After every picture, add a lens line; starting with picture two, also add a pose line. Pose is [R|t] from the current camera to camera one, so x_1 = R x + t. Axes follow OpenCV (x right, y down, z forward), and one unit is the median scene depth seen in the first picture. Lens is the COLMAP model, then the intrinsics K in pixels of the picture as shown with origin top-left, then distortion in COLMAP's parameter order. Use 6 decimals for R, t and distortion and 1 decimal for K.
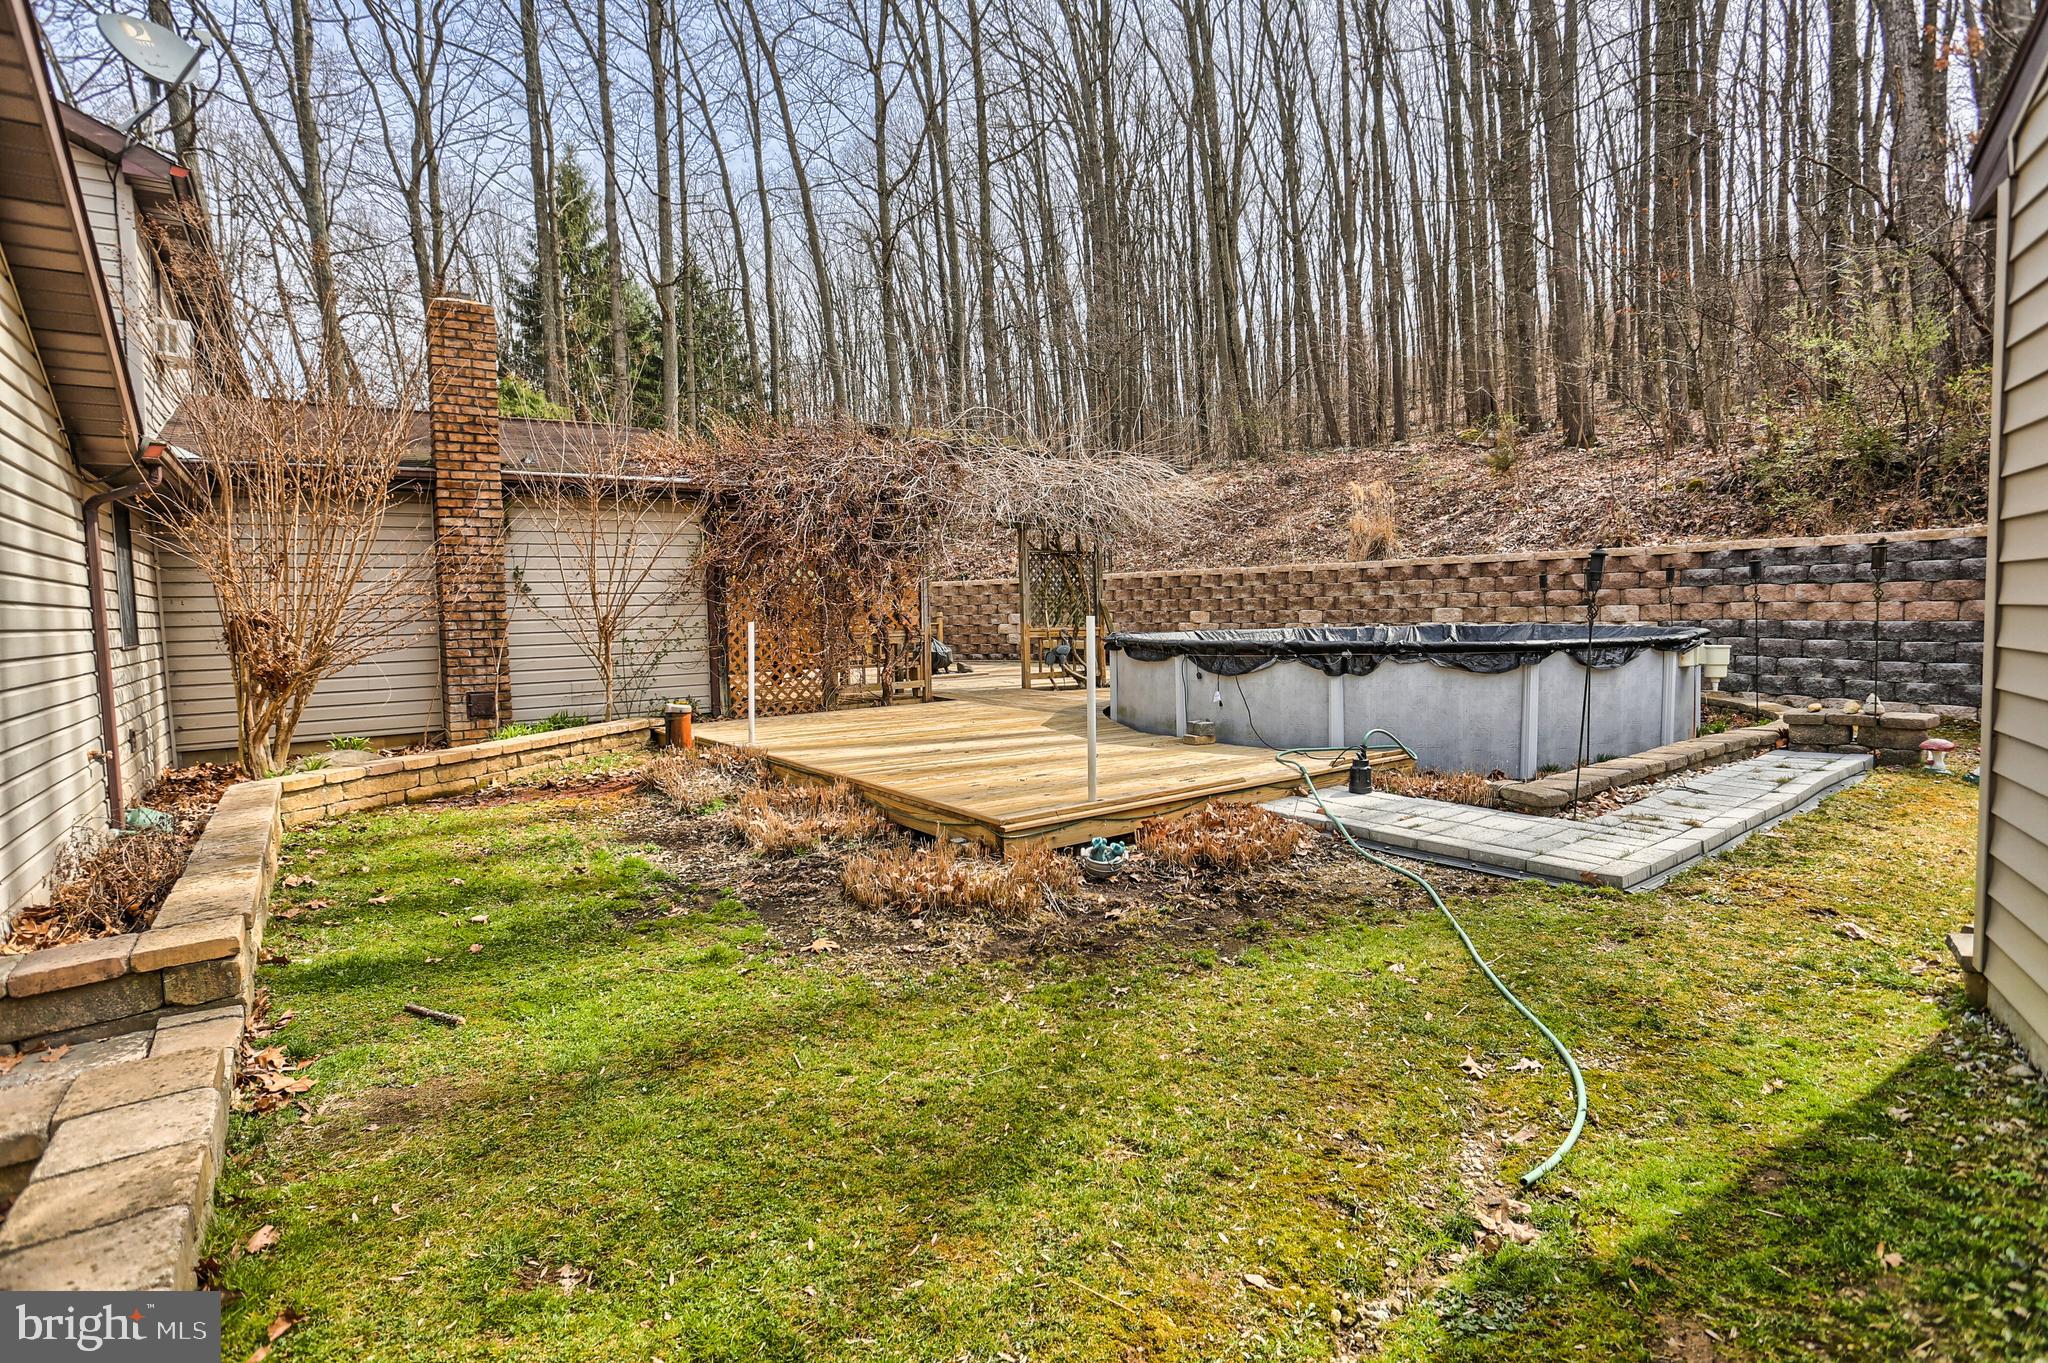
lens RADIAL K [[1053.0, 0, 1021.9], [0, 1053.0, 673.9], [0, 0, 1]] dist [-0.053389, 0.027090]
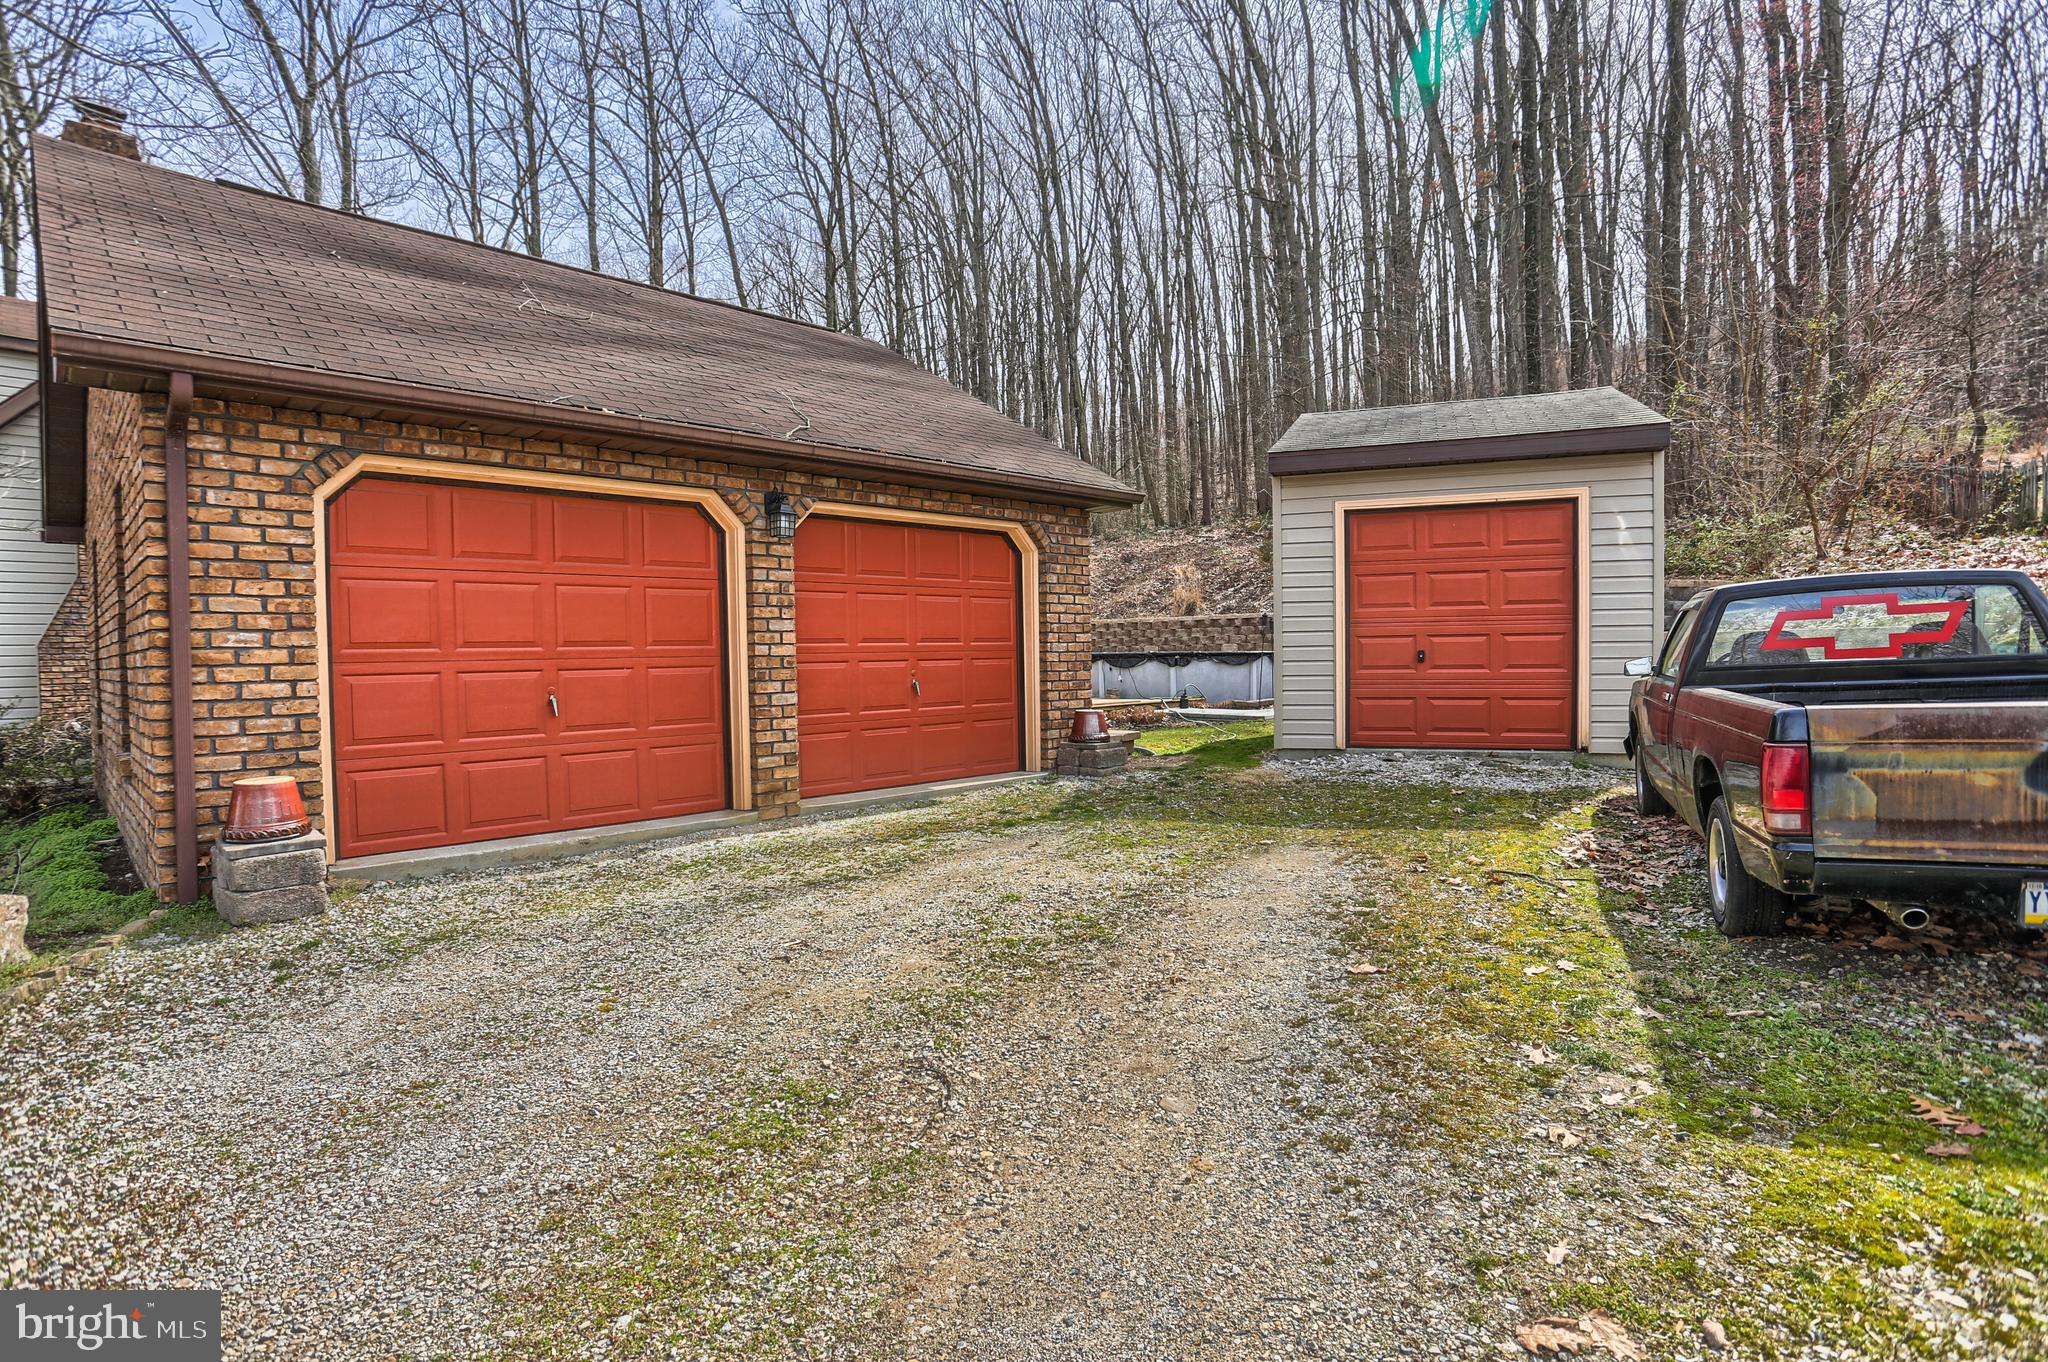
lens RADIAL K [[1053.0, 0, 1026.2], [0, 1053.0, 680.3], [0, 0, 1]] dist [-0.053389, 0.027090]
pose [[0.985480, 0.002261, 0.169775, -0.109522], [0.004910, 0.999114, -0.041806, 0.033861], [-0.169720, 0.042033, 0.984596, -0.325529]]
